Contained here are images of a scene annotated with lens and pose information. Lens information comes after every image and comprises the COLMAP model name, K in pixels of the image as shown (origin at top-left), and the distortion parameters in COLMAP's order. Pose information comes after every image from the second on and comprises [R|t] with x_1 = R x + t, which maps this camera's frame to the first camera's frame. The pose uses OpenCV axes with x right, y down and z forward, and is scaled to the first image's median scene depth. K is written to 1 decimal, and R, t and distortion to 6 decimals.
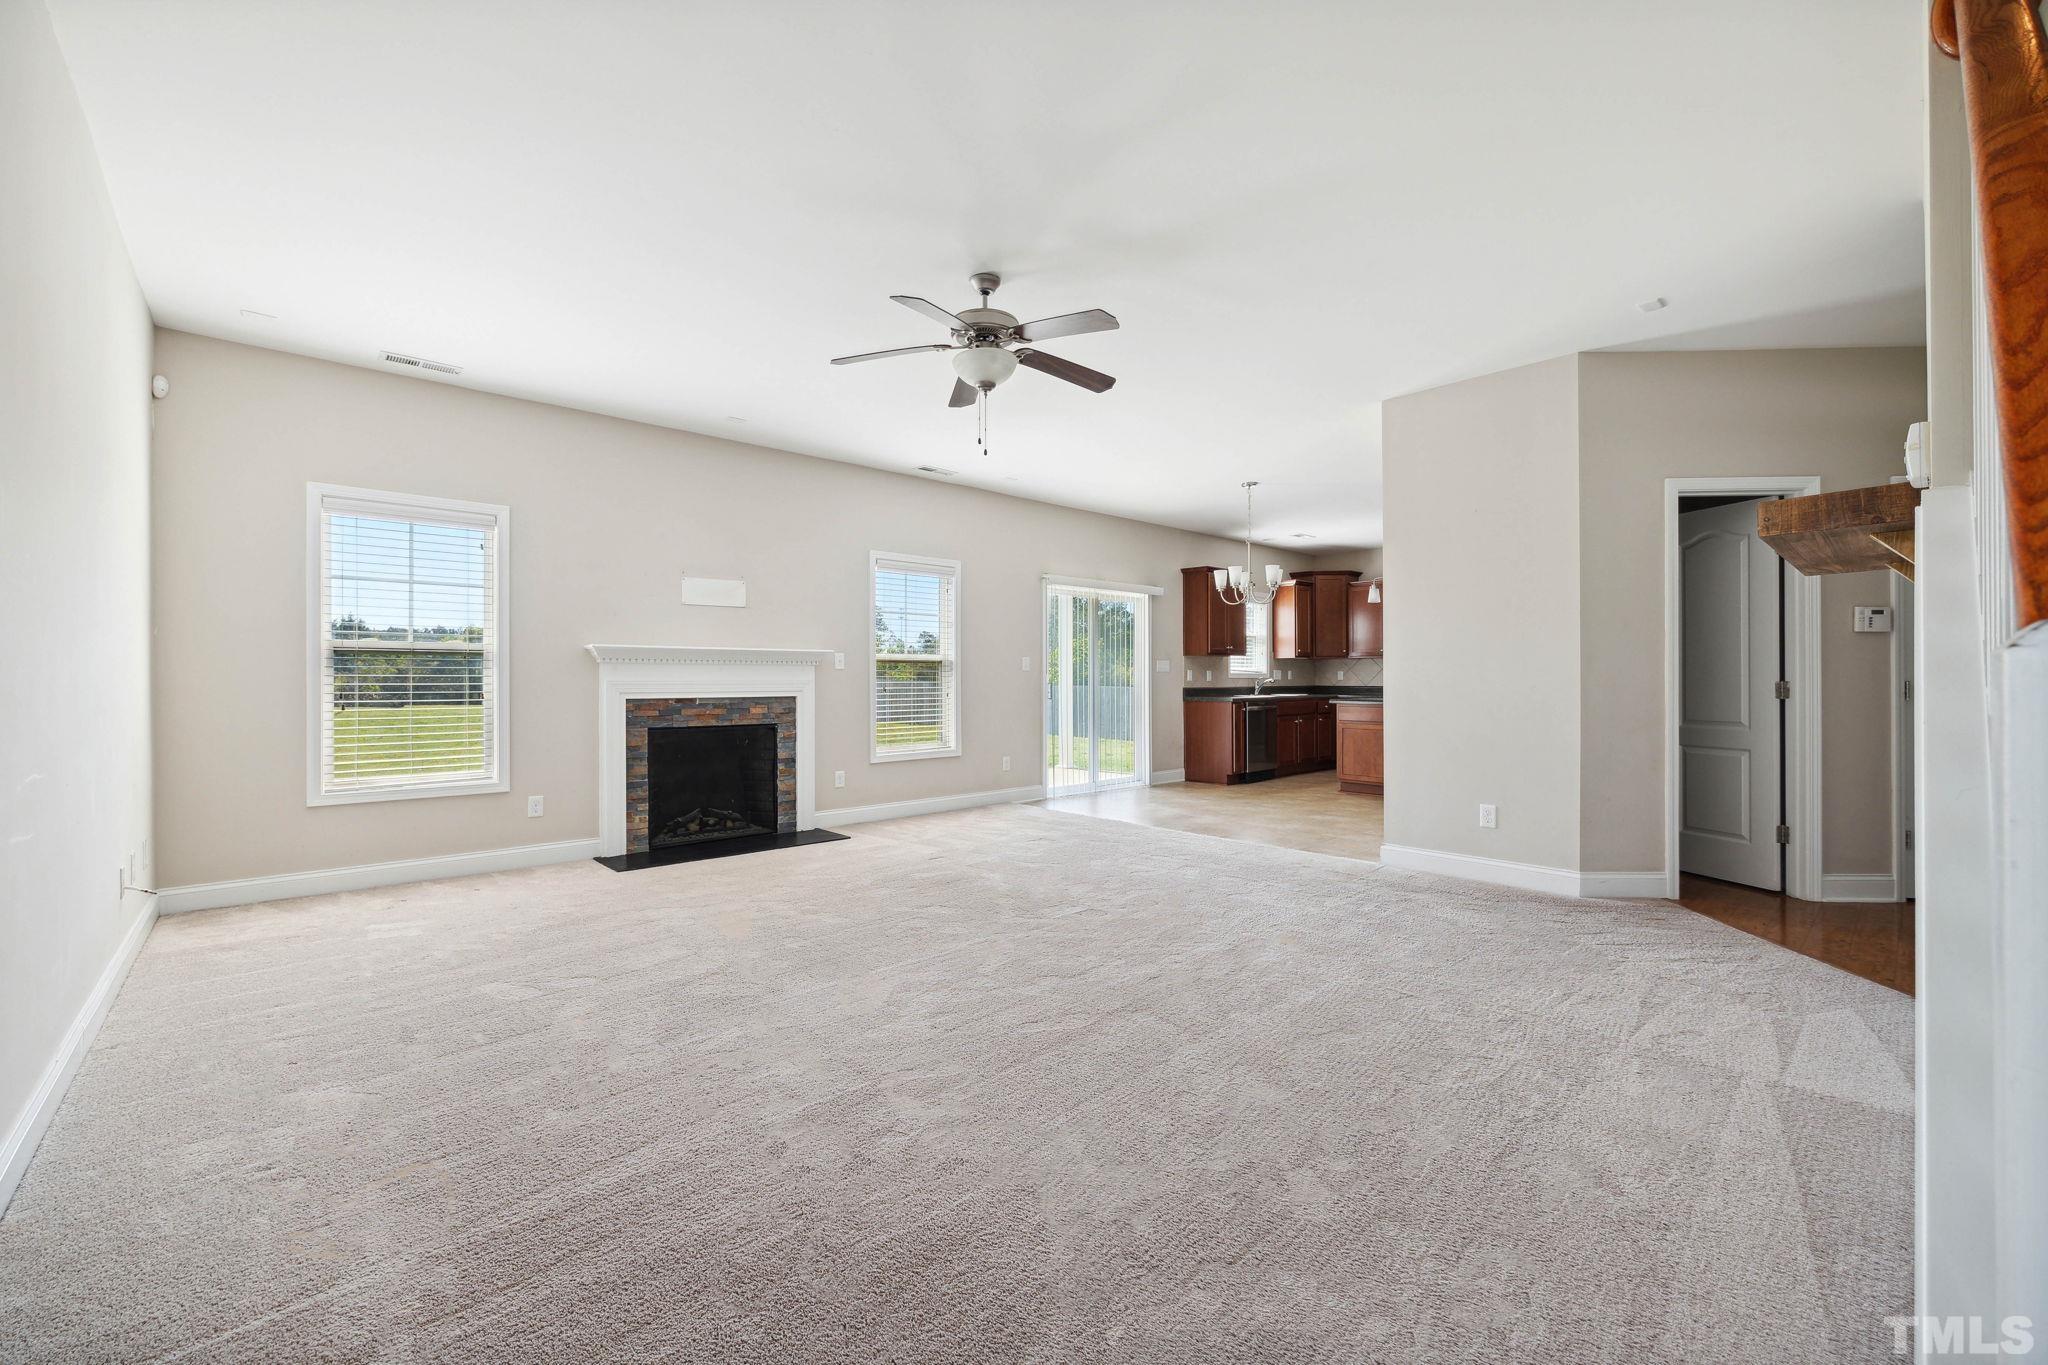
lens RADIAL K [[821.3, 0, 1023.5], [0, 821.3, 684.9], [0, 0, 1]] dist [-0.007177, 0.000721]
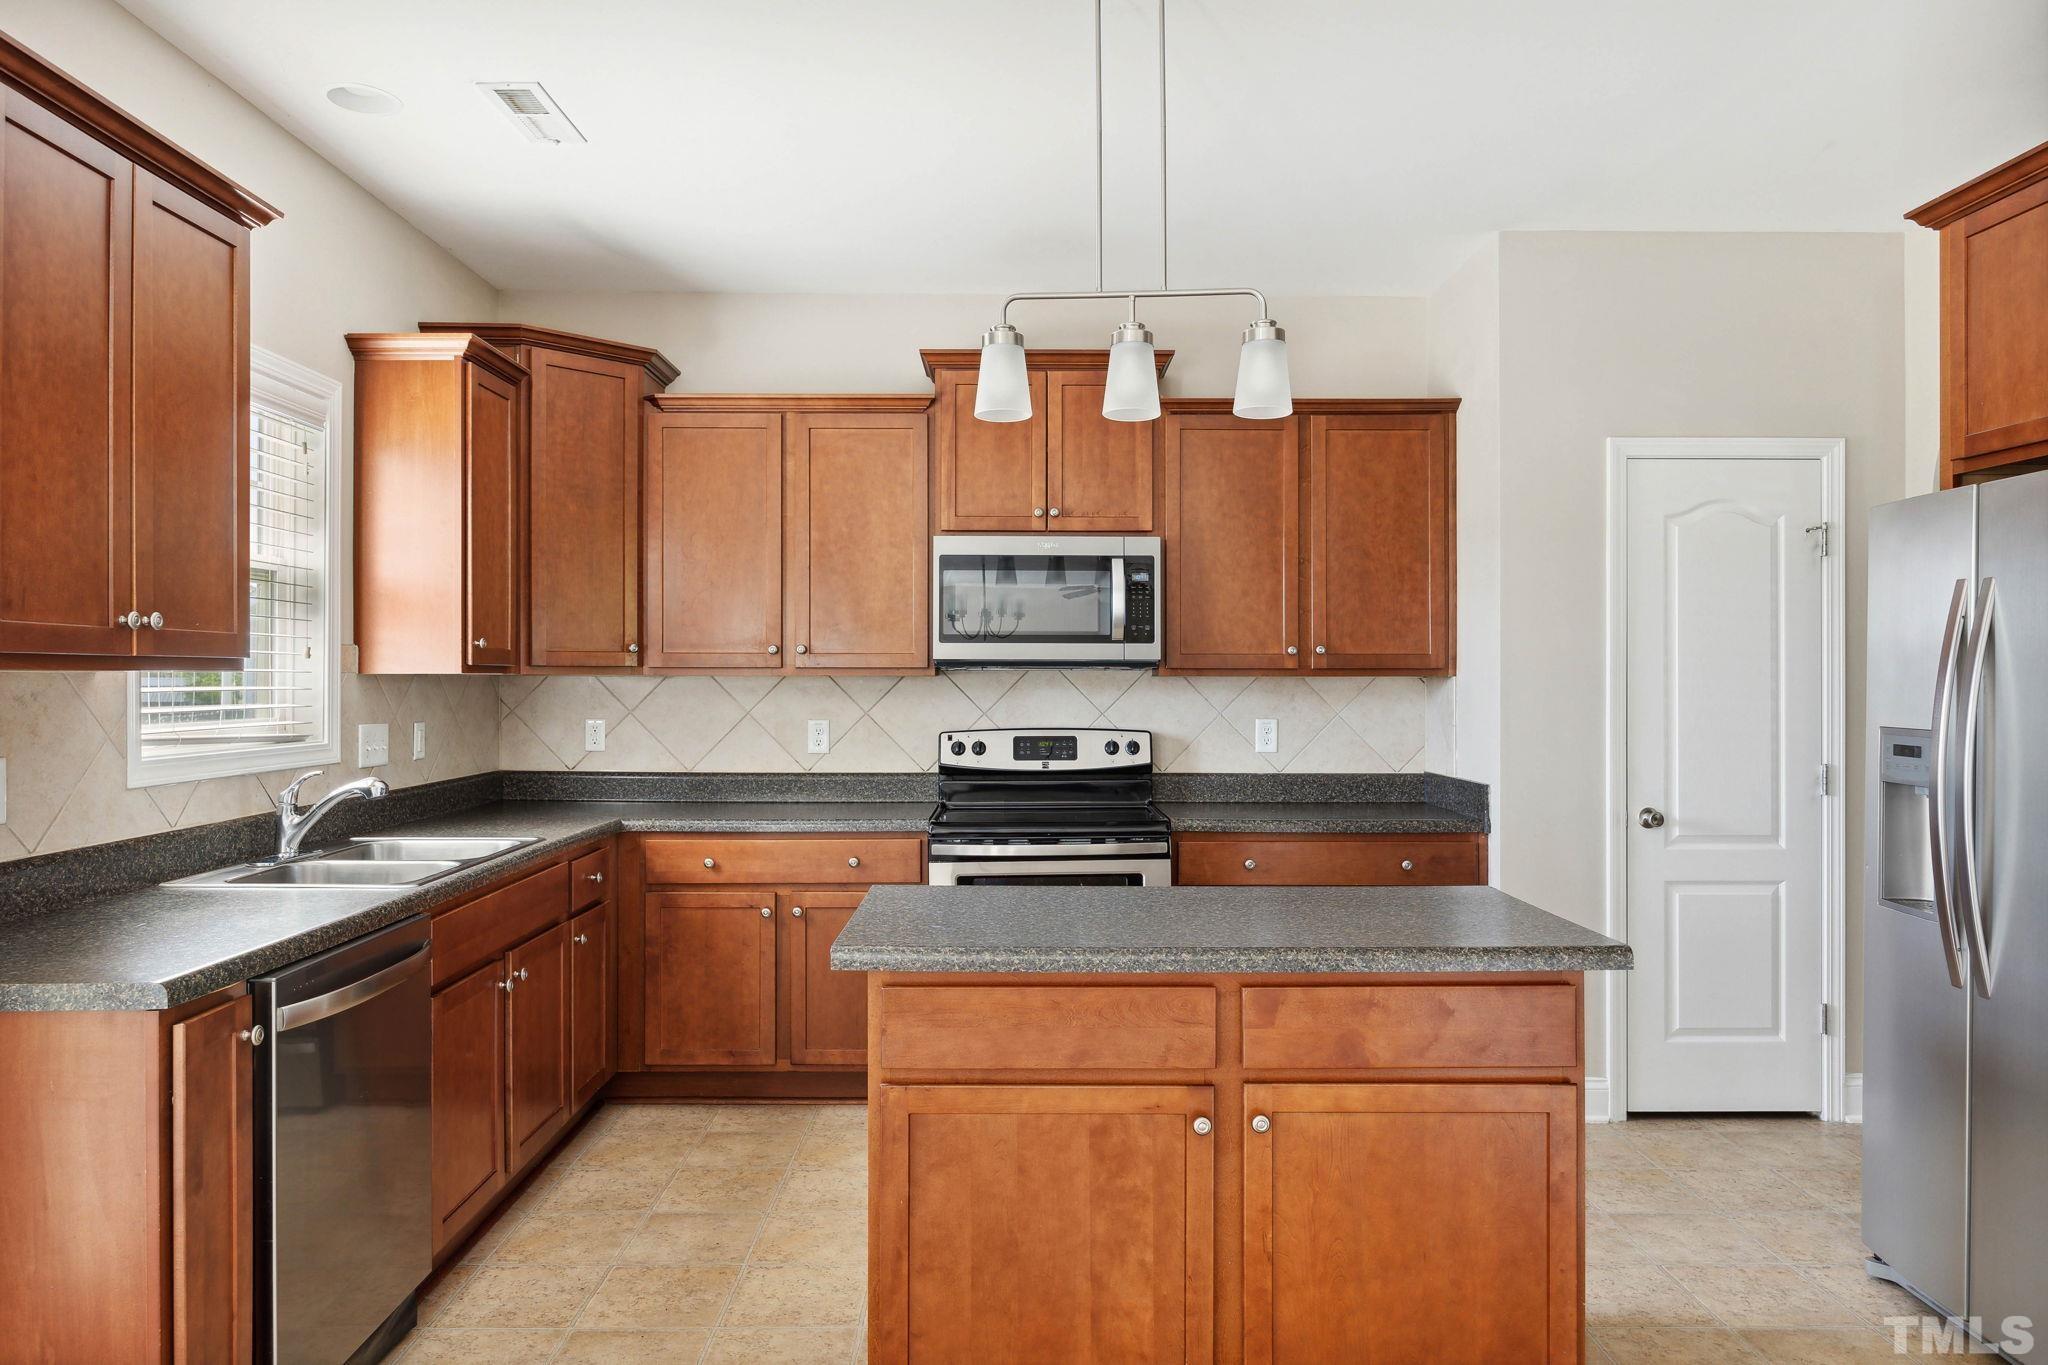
lens RADIAL K [[1336.4, 0, 1021.1], [0, 1336.4, 670.5], [0, 0, 1]] dist [-0.004732, 0.000063]
pose [[0.663189, 0.005749, 0.748430, 0.262494], [0.000152, 0.999969, -0.007817, -0.053542], [-0.748452, 0.005298, 0.663168, 1.077521]]
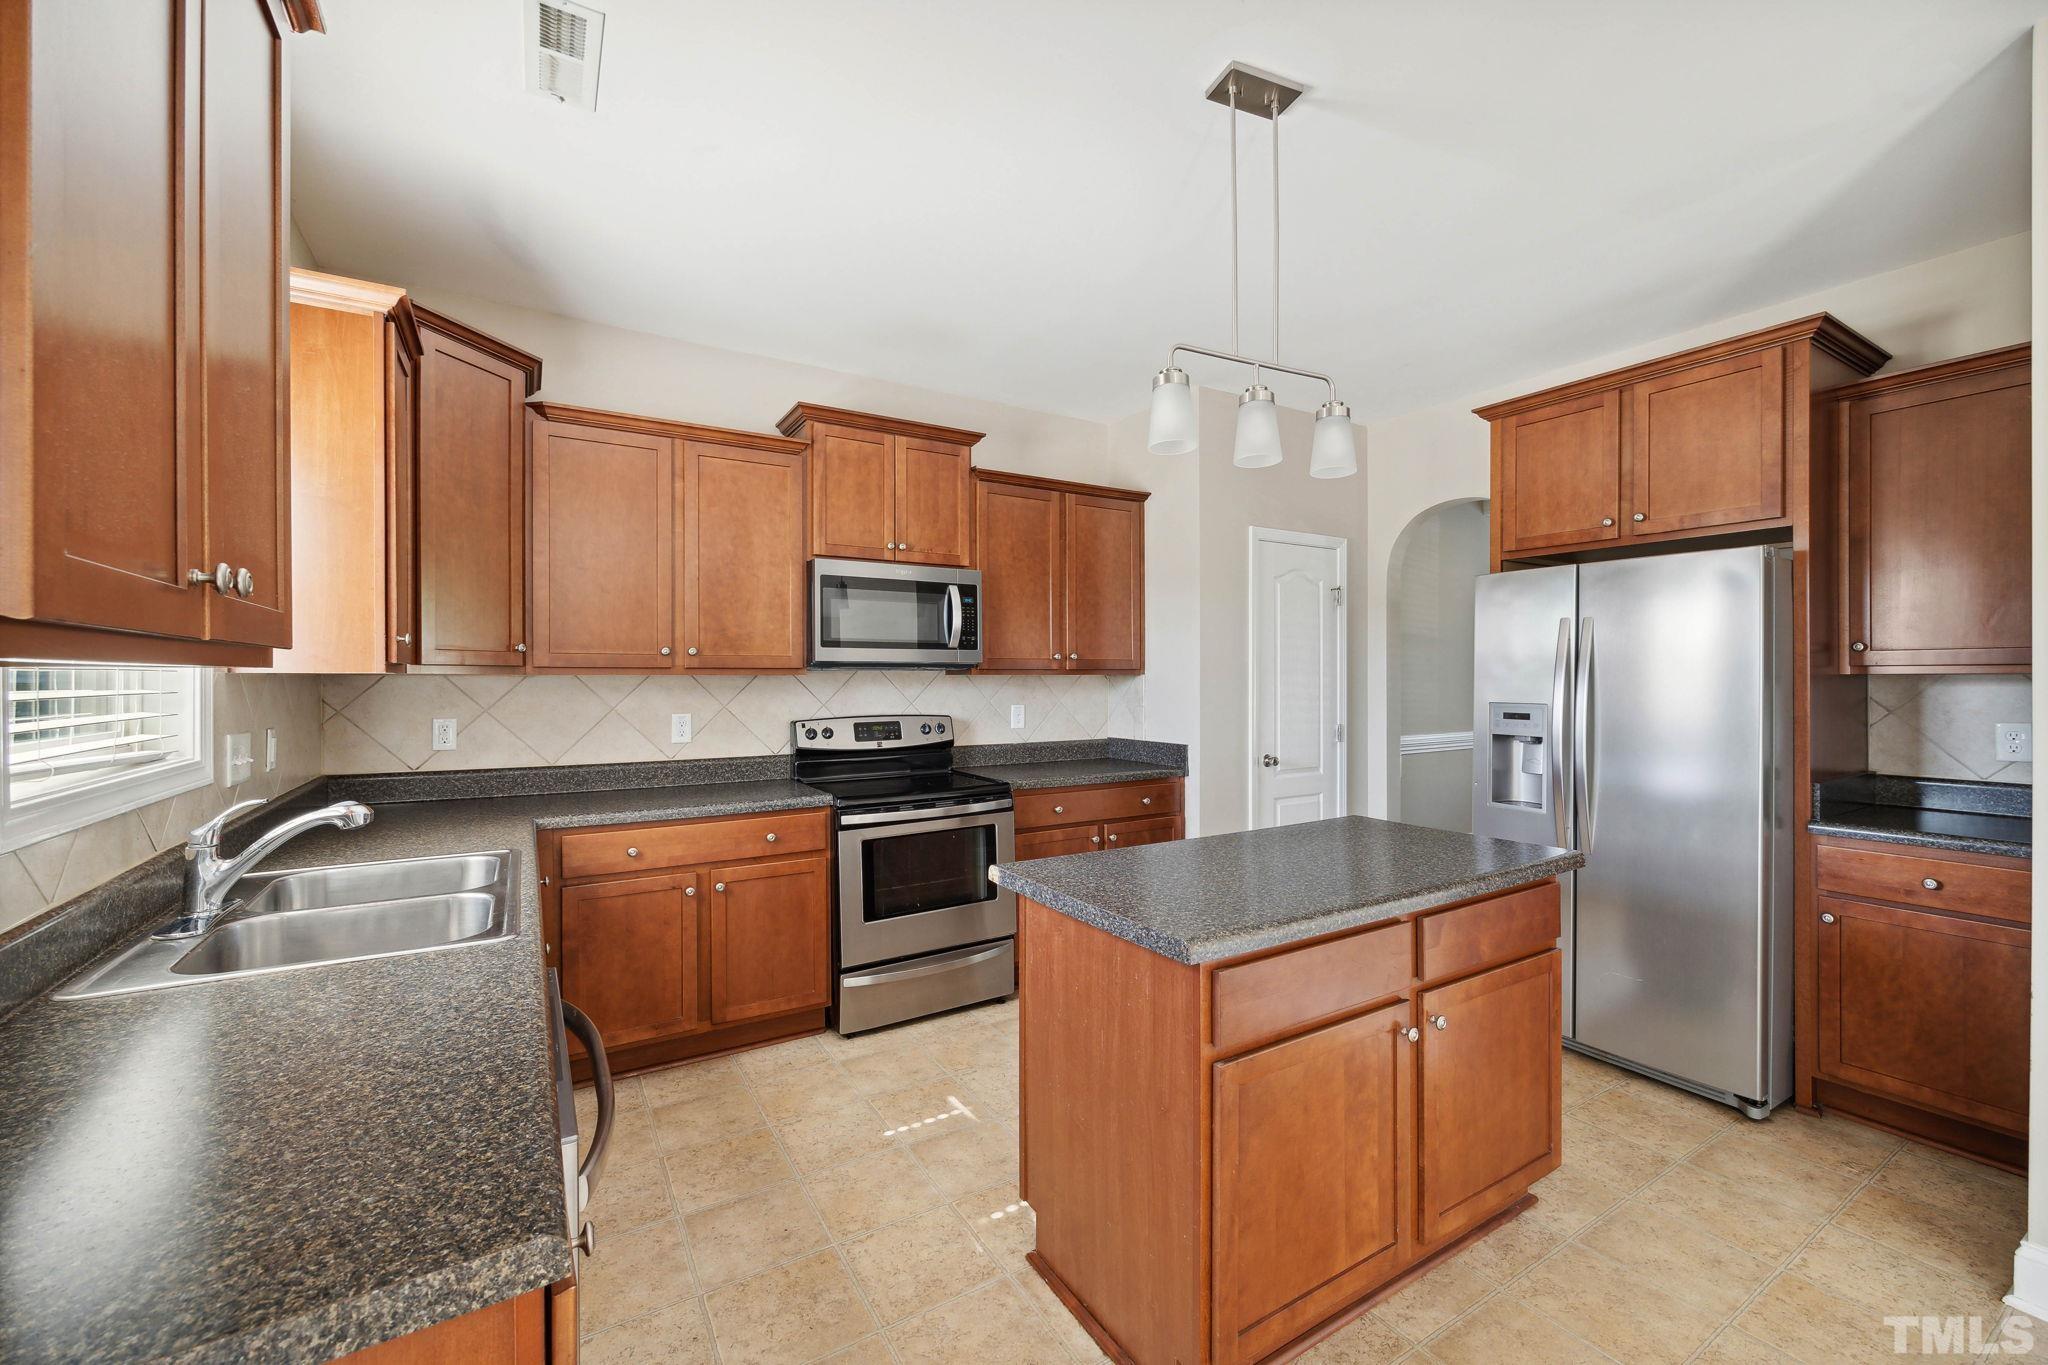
lens RADIAL K [[821.3, 0, 1015.4], [0, 821.3, 677.3], [0, 0, 1]] dist [-0.007177, 0.000721]
pose [[0.183080, -0.000306, 0.983098, 0.271400], [0.004514, 0.999990, -0.000529, -0.053881], [-0.983088, 0.004534, 0.183079, 1.374427]]
